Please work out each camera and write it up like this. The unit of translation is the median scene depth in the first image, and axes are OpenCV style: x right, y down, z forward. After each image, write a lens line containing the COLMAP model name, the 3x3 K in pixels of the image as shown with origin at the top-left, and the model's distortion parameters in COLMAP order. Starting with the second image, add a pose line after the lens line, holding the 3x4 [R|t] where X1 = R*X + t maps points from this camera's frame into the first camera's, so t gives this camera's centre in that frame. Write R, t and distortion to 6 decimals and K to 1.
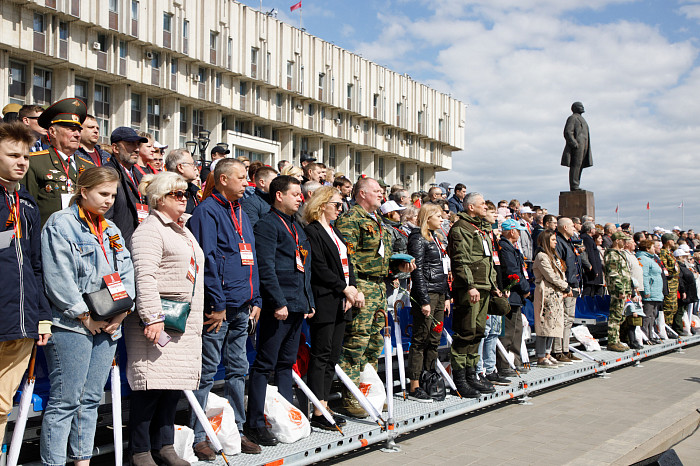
lens RADIAL K [[731.8, 0, 350.0], [0, 731.8, 233.0], [0, 0, 1]] dist [0.100663, 0.003525]
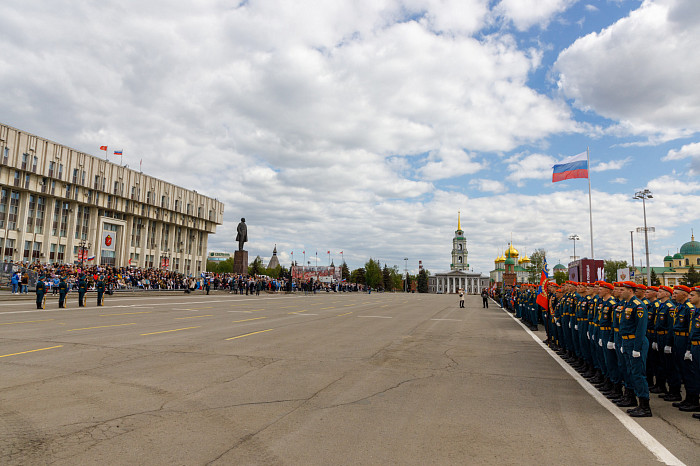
lens RADIAL K [[464.0, 0, 350.0], [0, 464.0, 233.0], [0, 0, 1]] dist [-0.000610, -0.001027]
pose [[0.951867, 0.051981, 0.302073, 0.162619], [-0.036153, 0.997676, -0.057757, -0.035617], [-0.304373, 0.044056, 0.951534, -0.716432]]
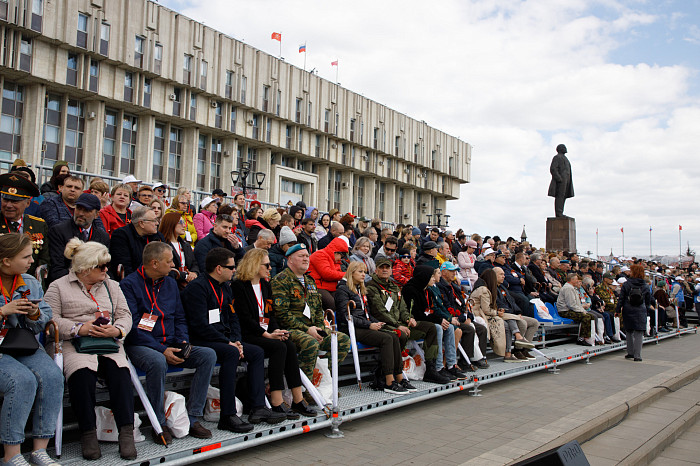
lens RADIAL K [[595.6, 0, 350.0], [0, 595.6, 233.0], [0, 0, 1]] dist [0.007702, -0.002567]
pose [[0.998584, 0.015730, -0.050826, 0.012617], [-0.017186, 0.999451, -0.028337, 0.002277], [0.050352, 0.029171, 0.998305, 0.013093]]
